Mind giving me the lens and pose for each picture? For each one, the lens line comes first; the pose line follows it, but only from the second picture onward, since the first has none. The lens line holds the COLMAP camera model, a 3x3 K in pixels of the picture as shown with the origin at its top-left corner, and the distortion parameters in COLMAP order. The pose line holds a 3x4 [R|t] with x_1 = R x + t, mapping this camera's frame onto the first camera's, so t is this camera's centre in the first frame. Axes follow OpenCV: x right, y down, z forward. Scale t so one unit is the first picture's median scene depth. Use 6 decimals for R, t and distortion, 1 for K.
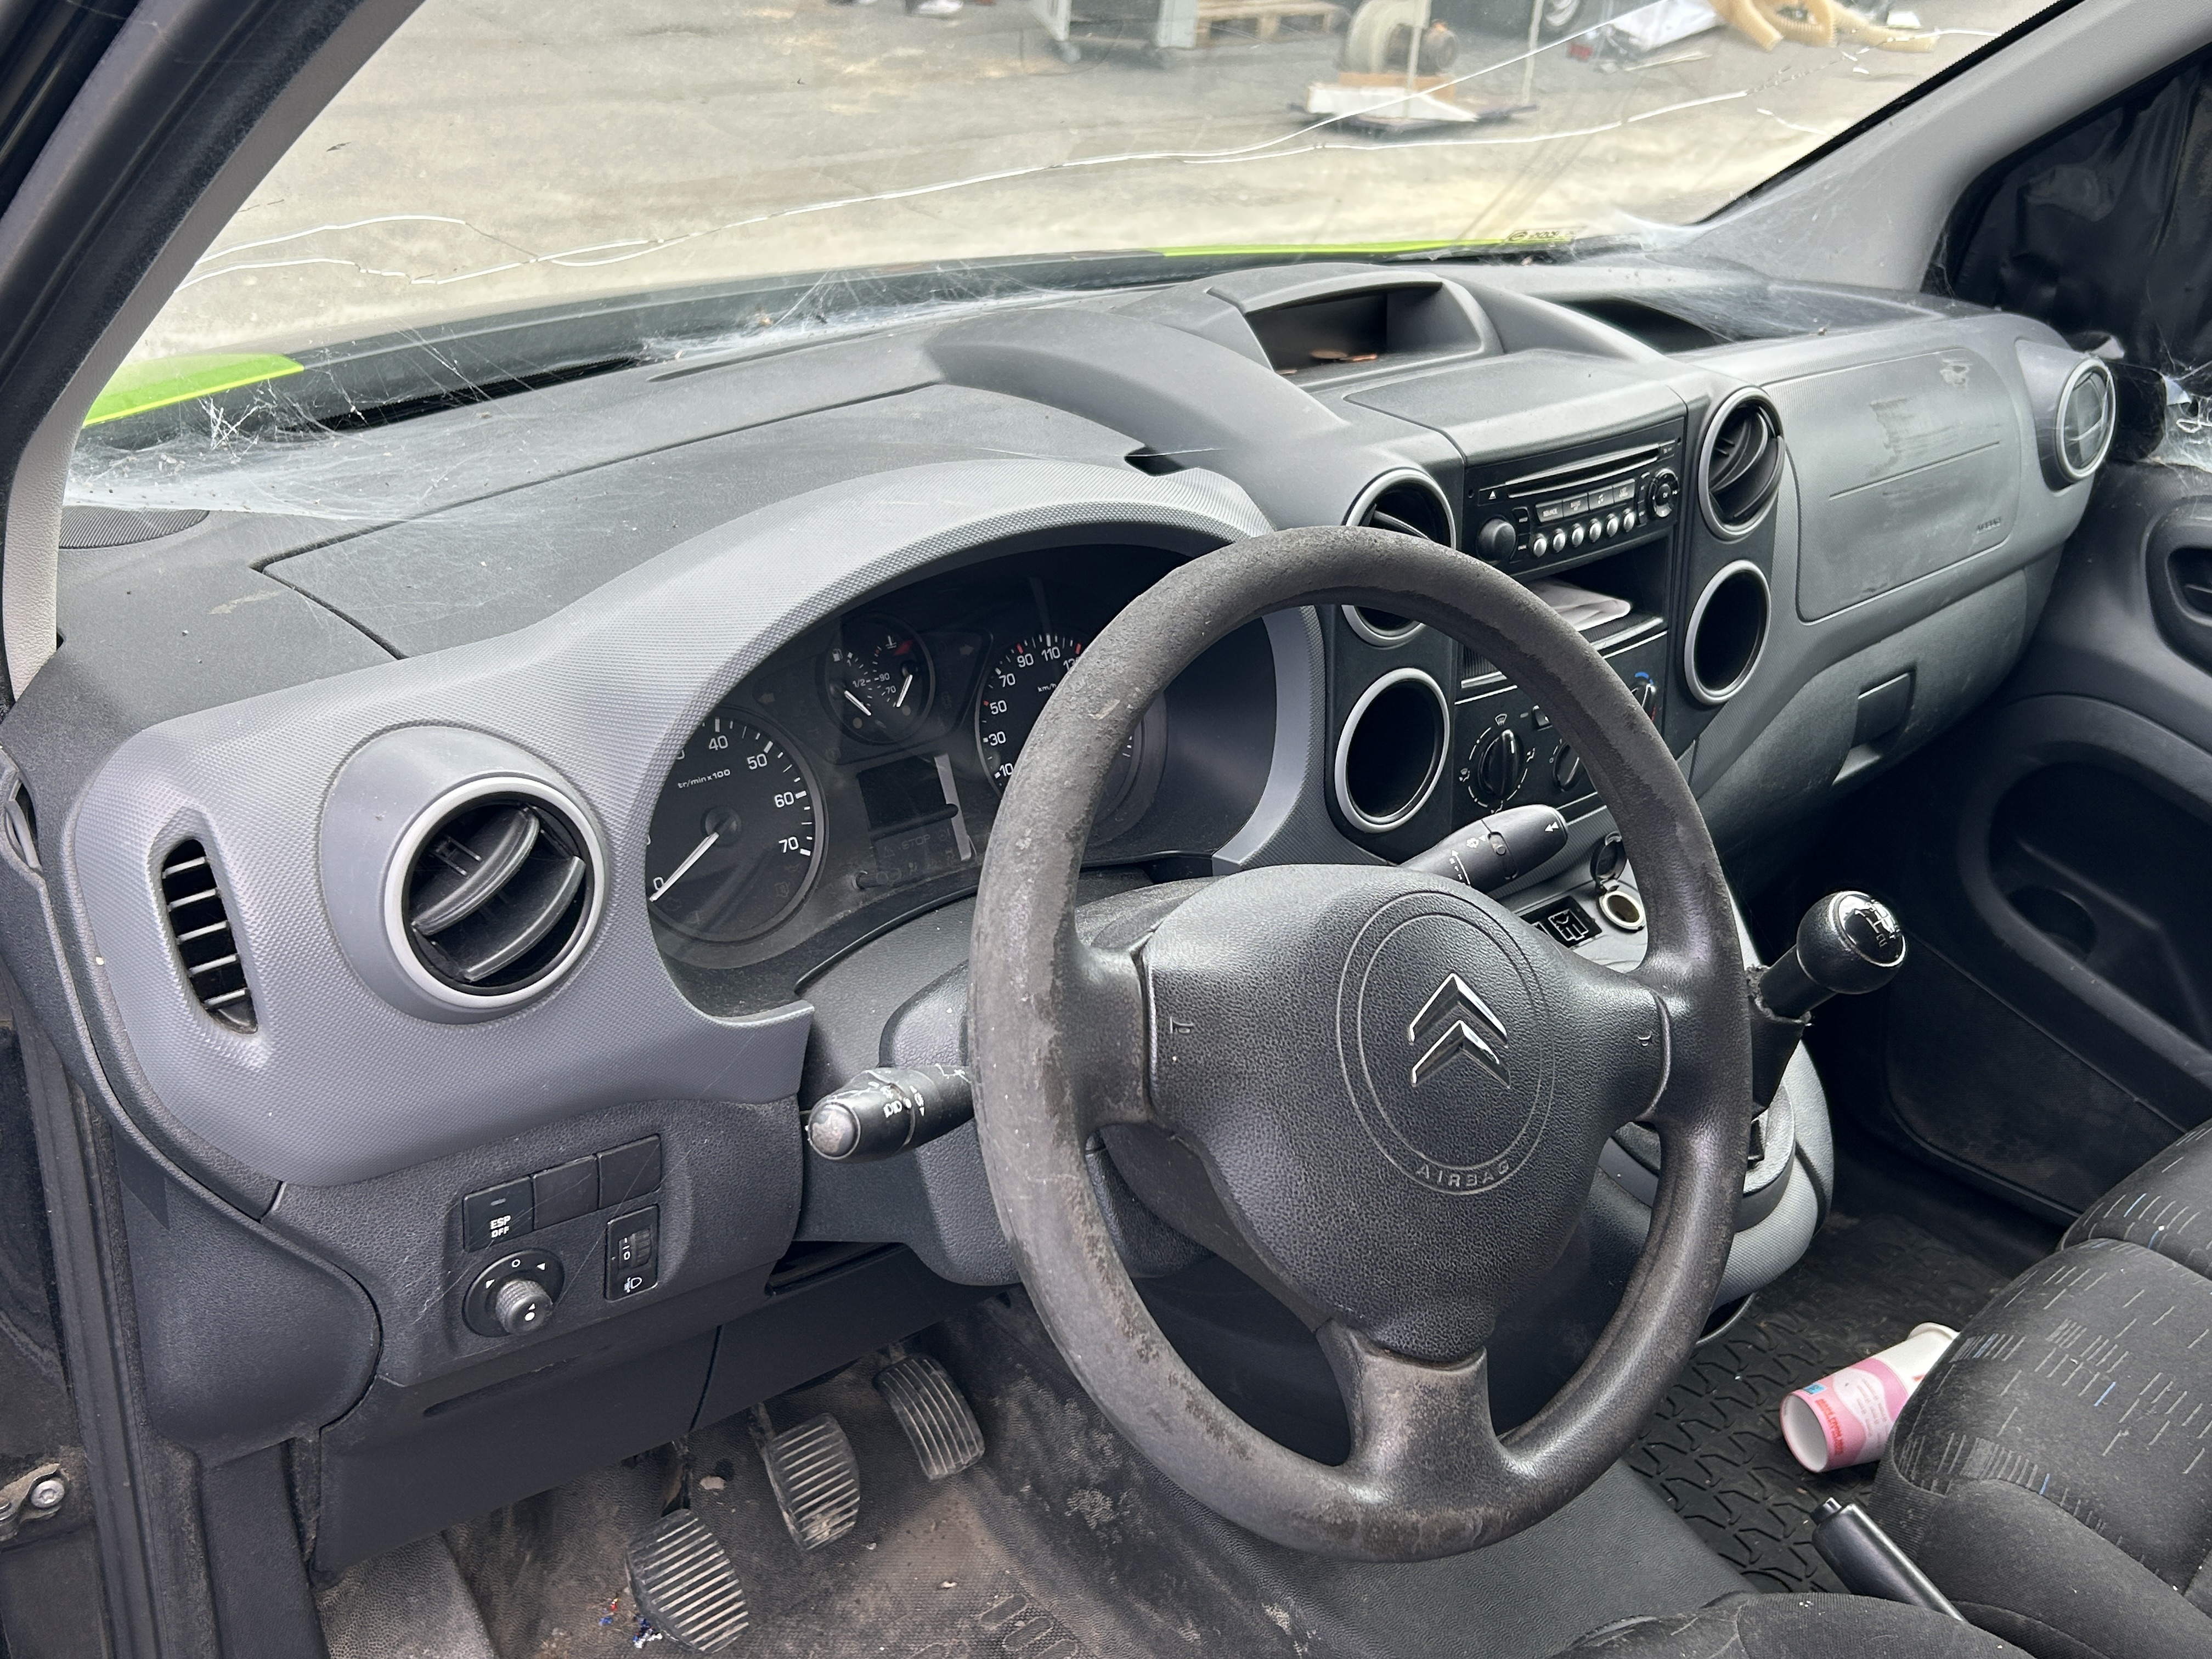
lens RADIAL K [[2189.9, 0, 1151.9], [0, 2189.9, 794.1], [0, 0, 1]] dist [0.050491, 0.000000]
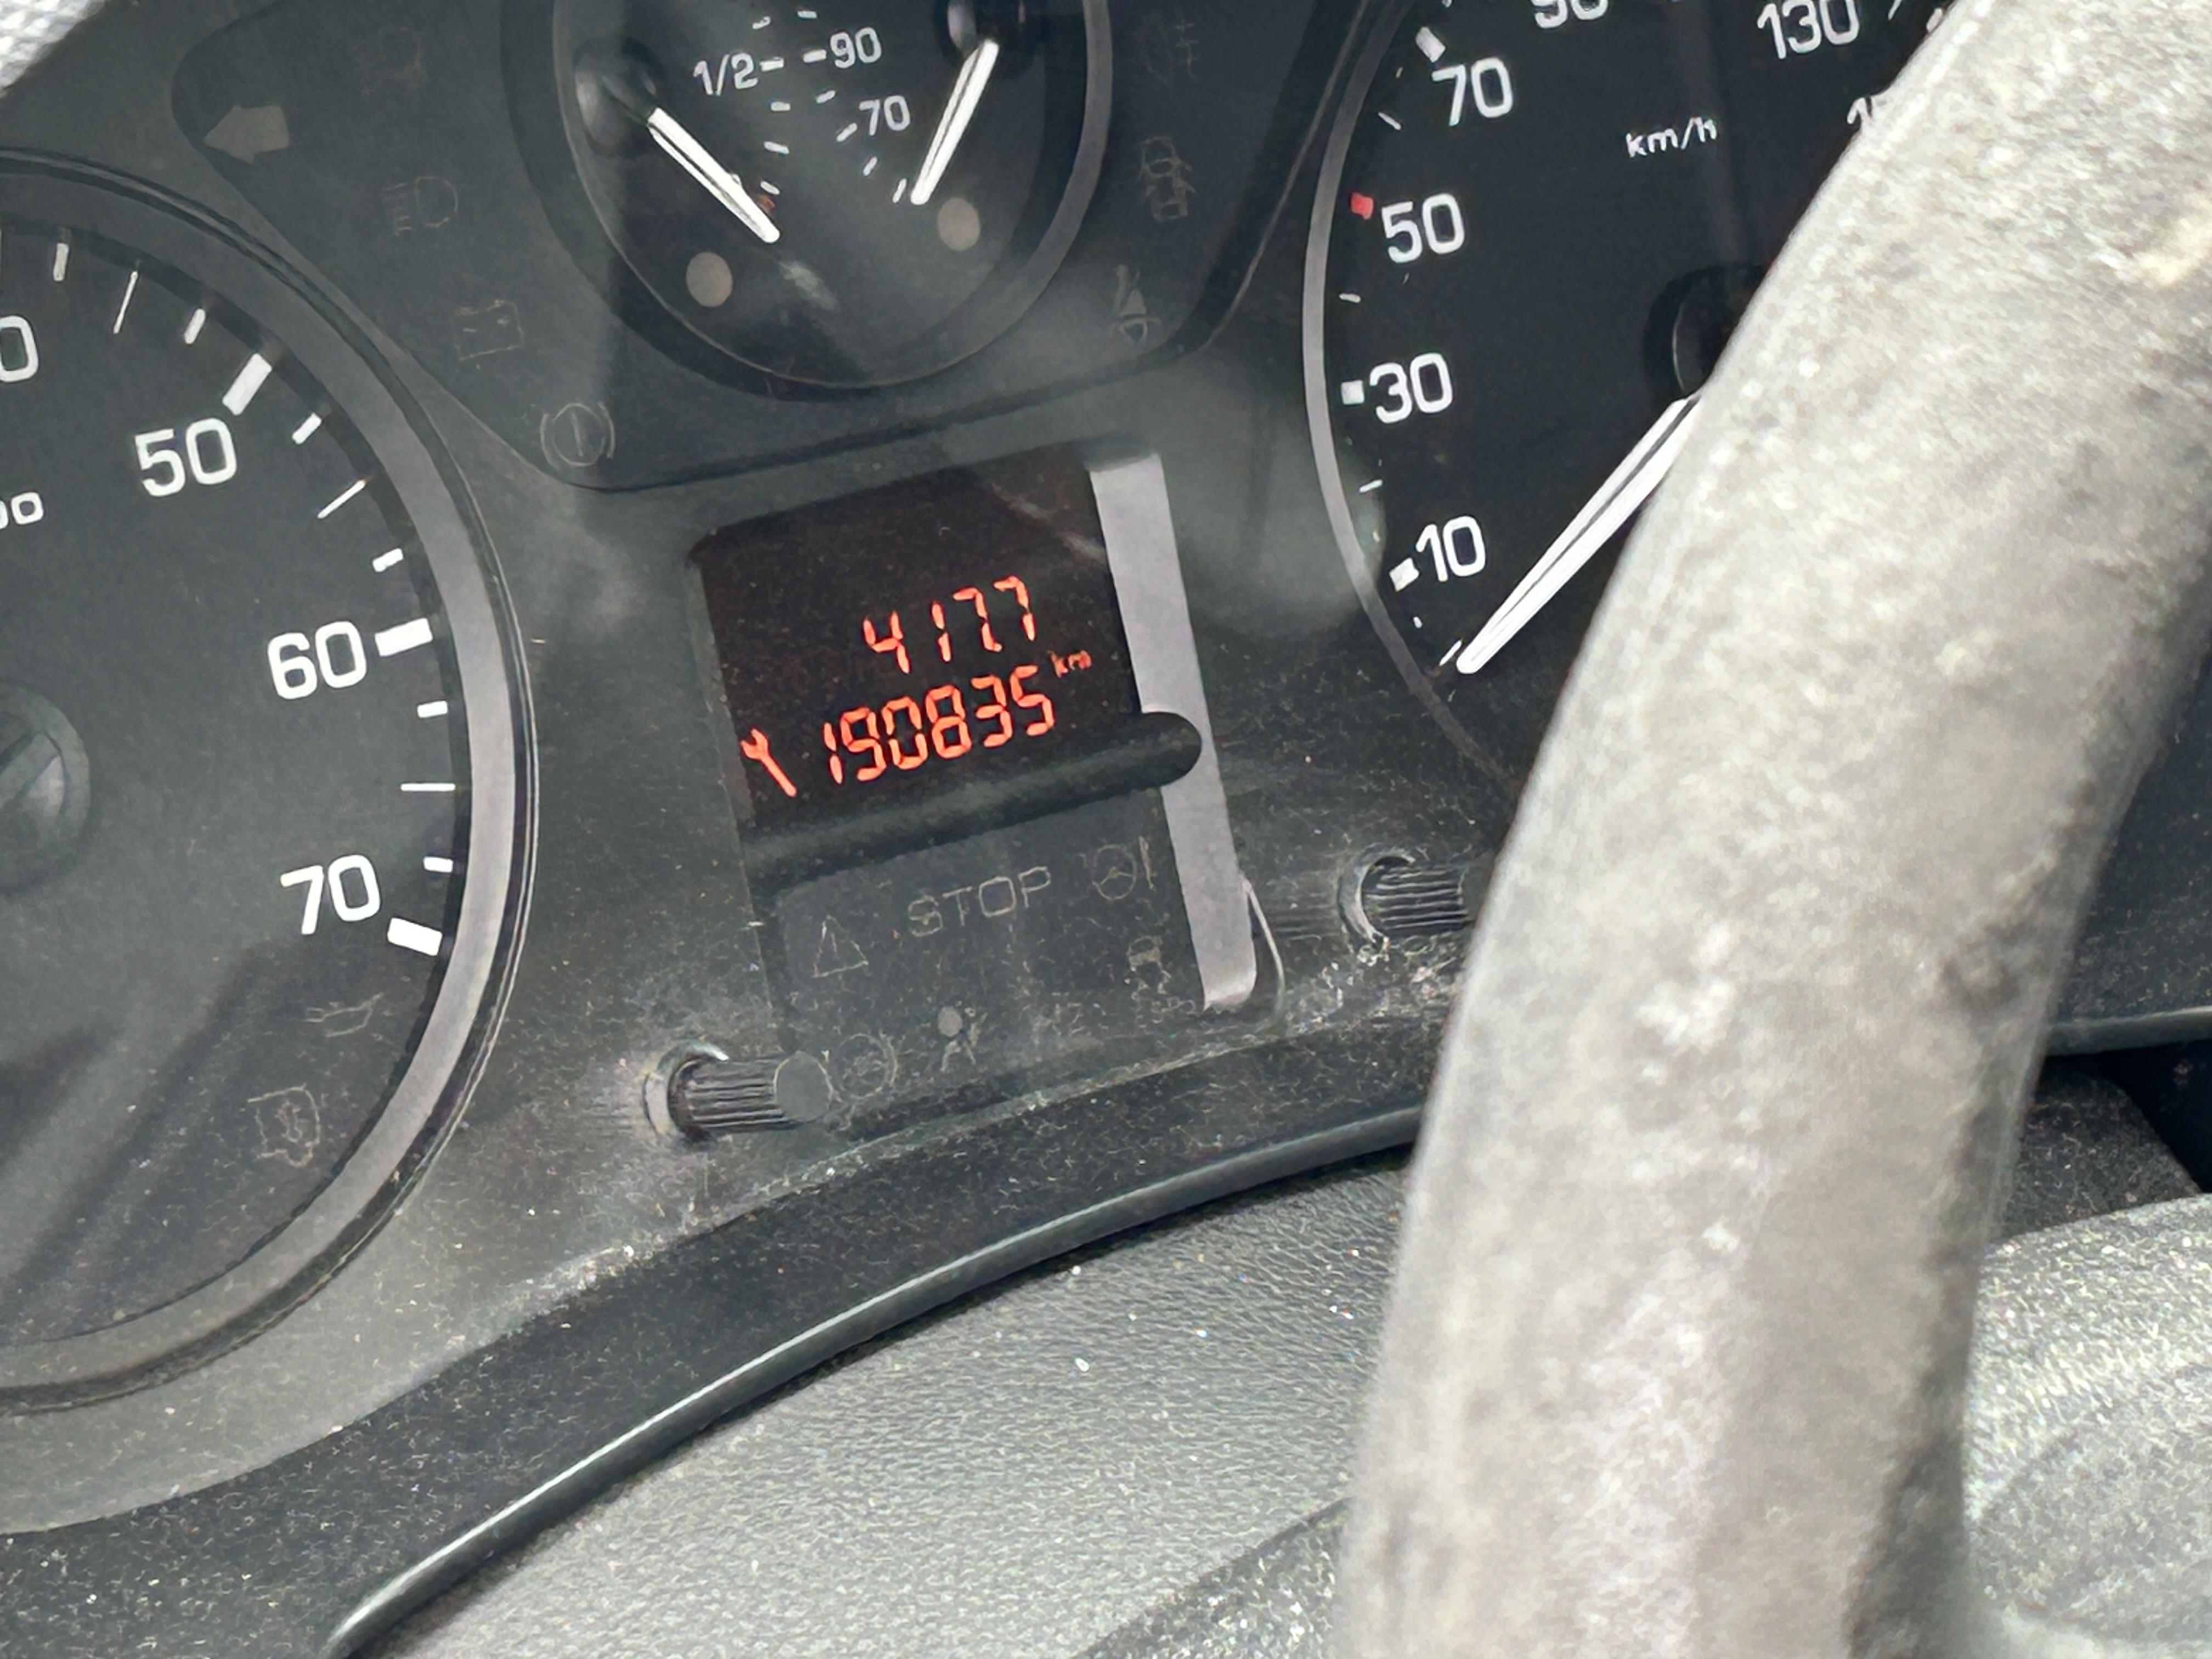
lens RADIAL K [[8595.4, 0, 1103.8], [0, 8595.4, 831.5], [0, 0, 1]] dist [0.072154, 0.000000]
pose [[0.995761, 0.043384, -0.081104, -0.036127], [-0.041514, 0.998835, 0.024605, -0.003876], [0.082077, -0.021133, 0.996402, 0.247485]]
